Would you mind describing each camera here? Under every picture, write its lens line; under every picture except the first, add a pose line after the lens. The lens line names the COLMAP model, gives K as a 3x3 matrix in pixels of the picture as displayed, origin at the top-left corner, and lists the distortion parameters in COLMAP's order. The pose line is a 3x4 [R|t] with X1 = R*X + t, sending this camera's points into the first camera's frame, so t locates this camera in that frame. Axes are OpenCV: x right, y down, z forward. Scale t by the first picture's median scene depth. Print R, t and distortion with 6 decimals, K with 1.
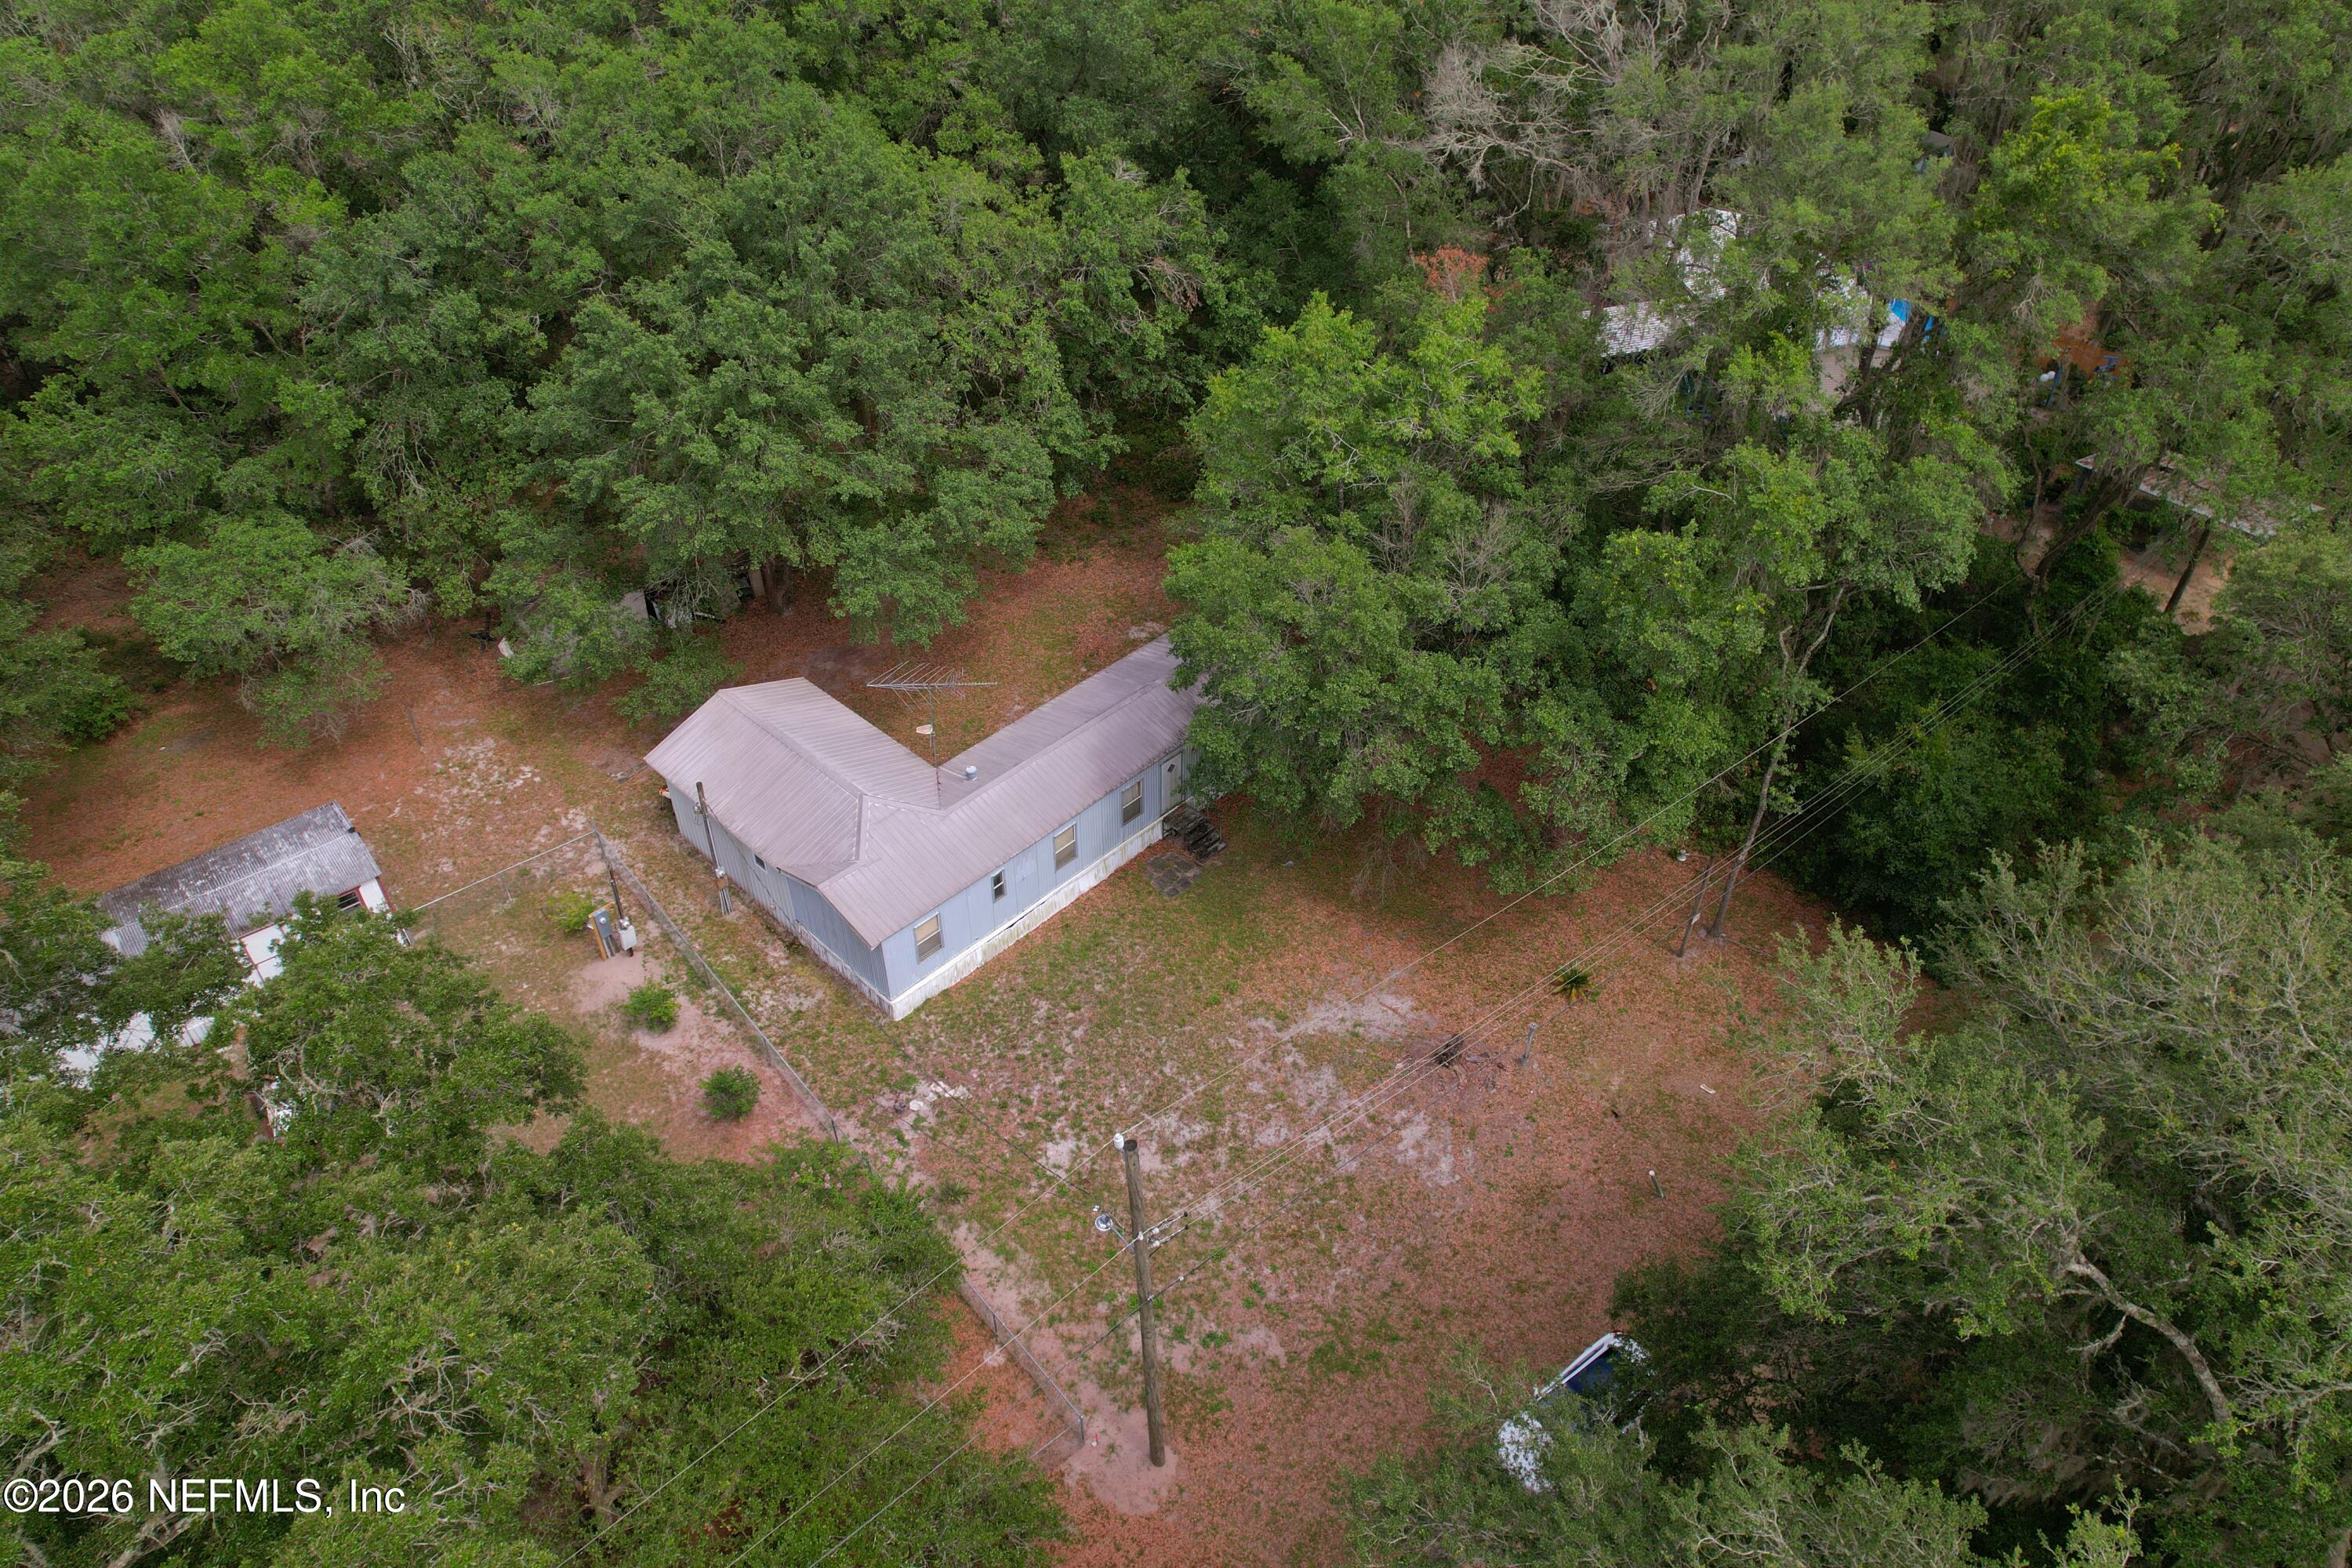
lens RADIAL K [[1509.2, 0, 1184.5], [0, 1509.2, 777.8], [0, 0, 1]] dist [-0.080689, 0.061421]
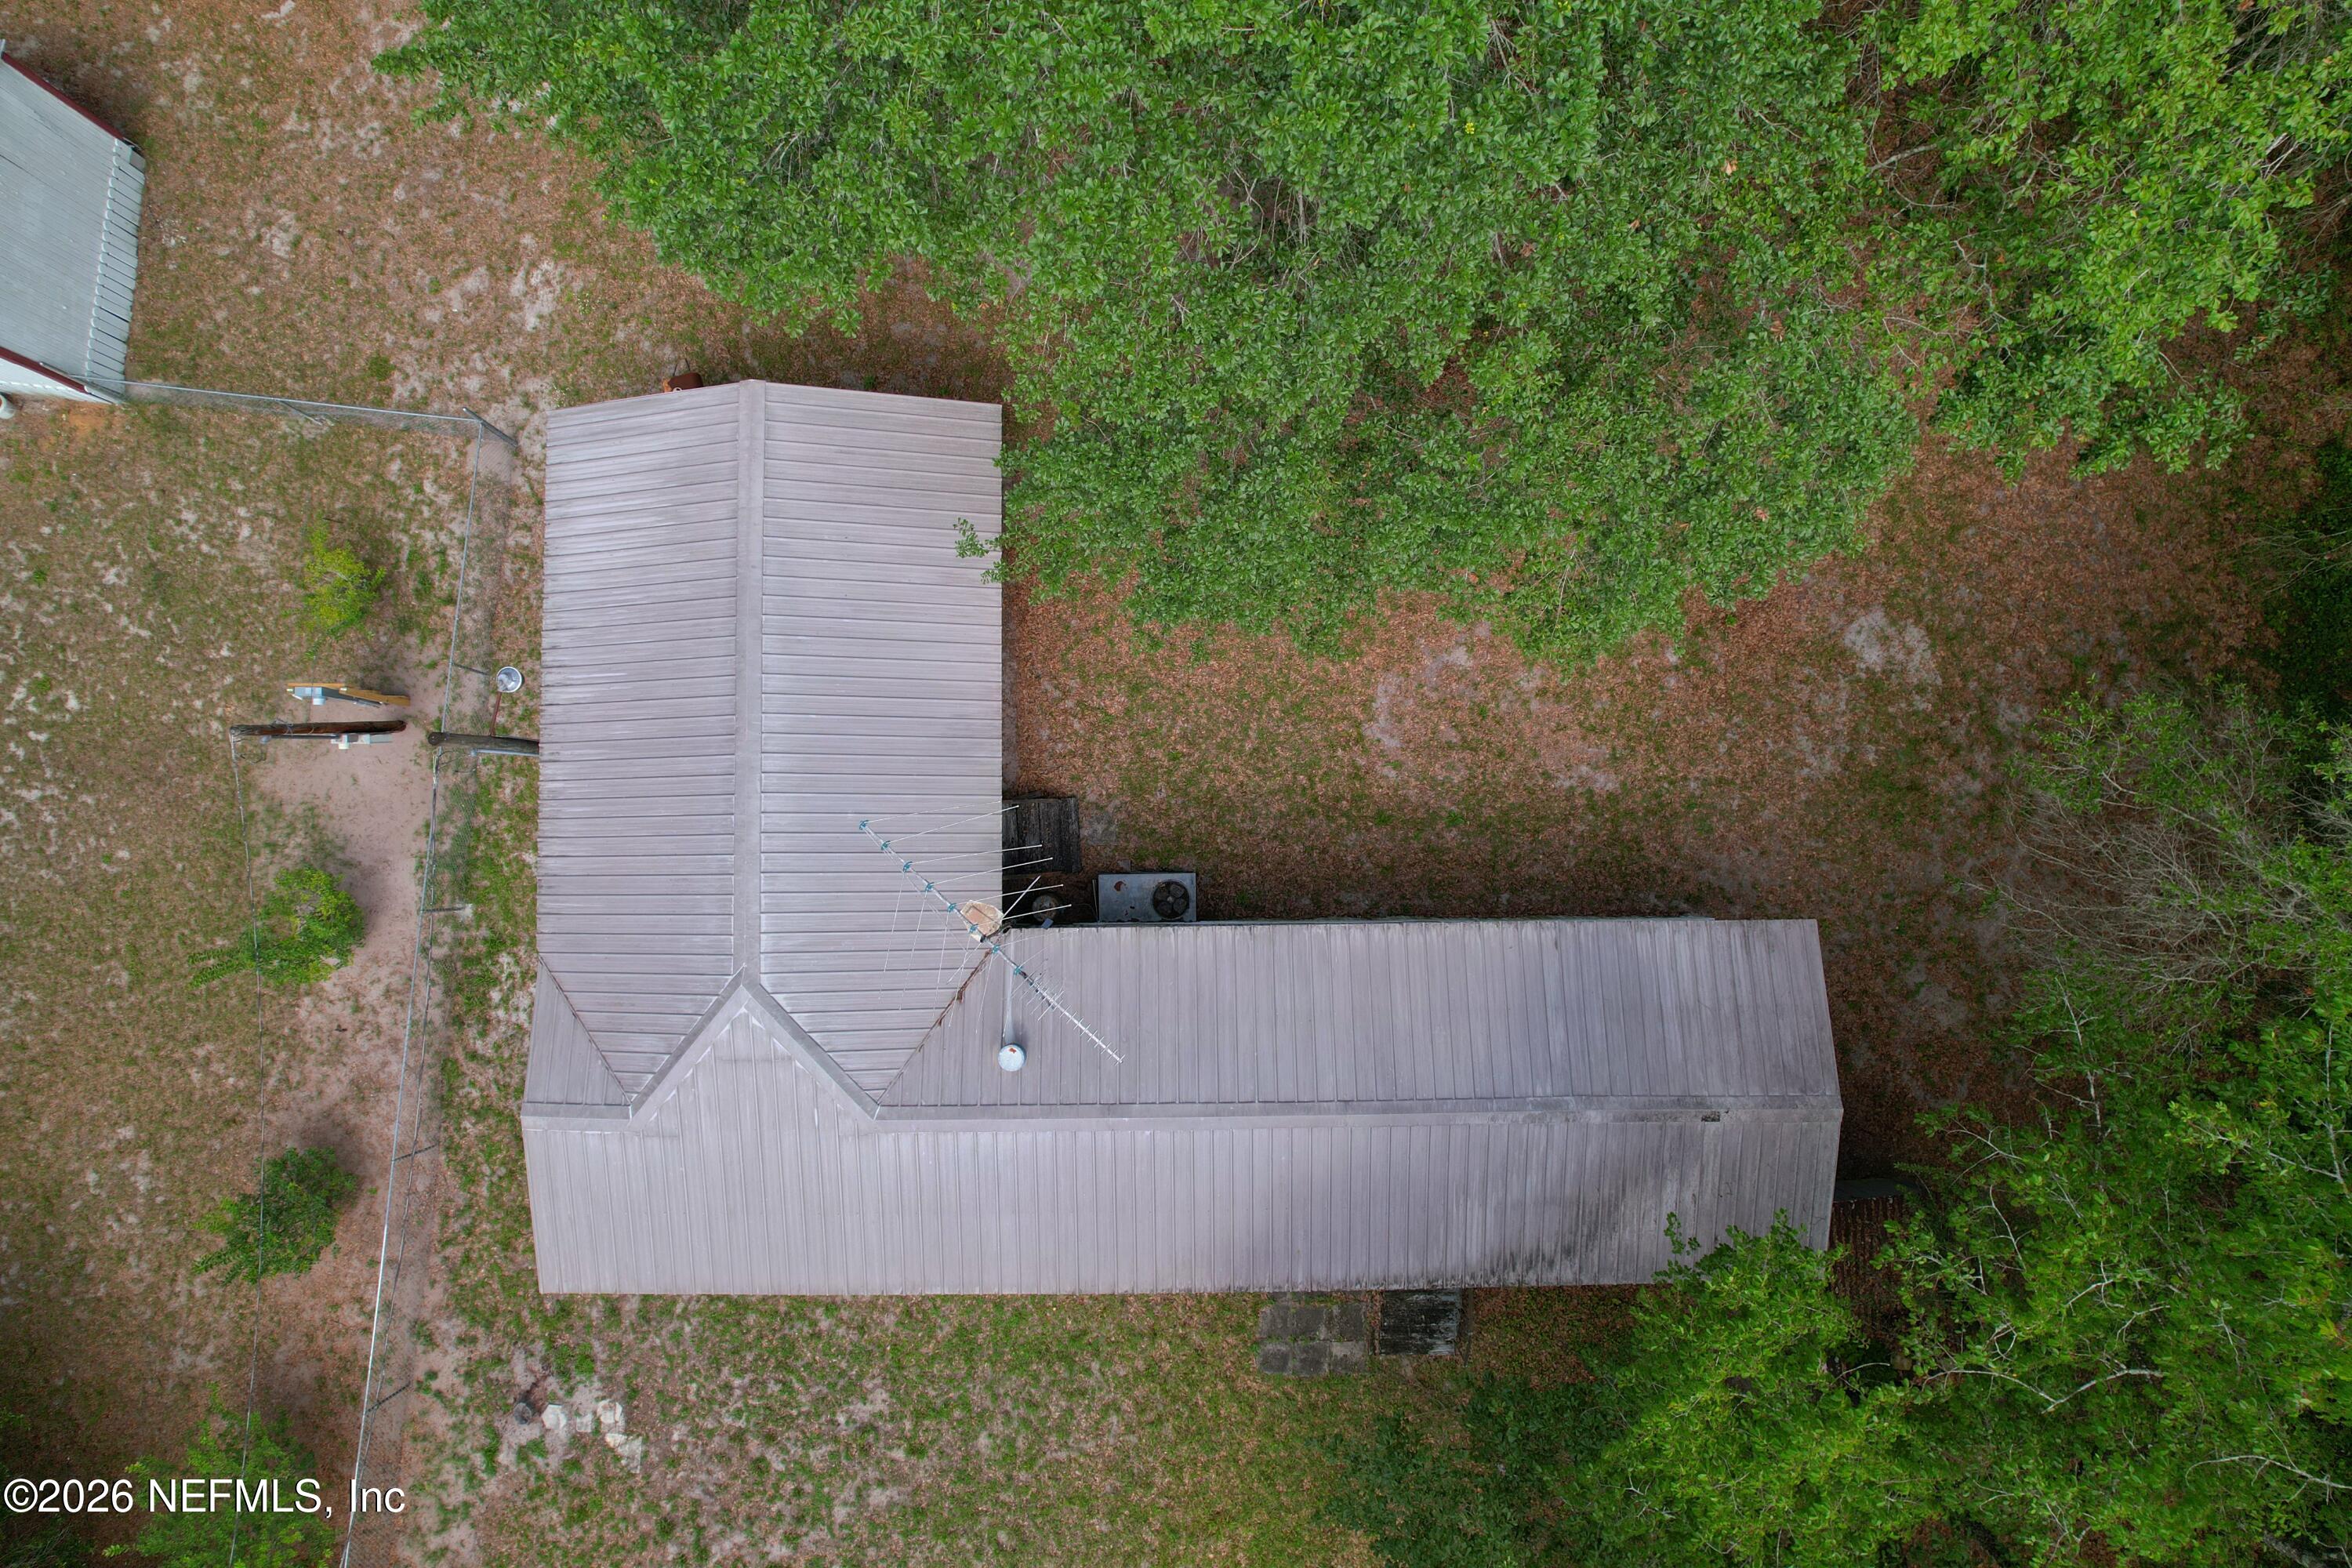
lens RADIAL K [[1509.2, 0, 1184.5], [0, 1509.2, 777.8], [0, 0, 1]] dist [-0.080689, 0.061421]
pose [[0.695995, 0.716686, -0.044178, -0.161105], [-0.461899, 0.493972, 0.736641, -0.406260], [0.549763, -0.492293, 0.674839, 0.870540]]
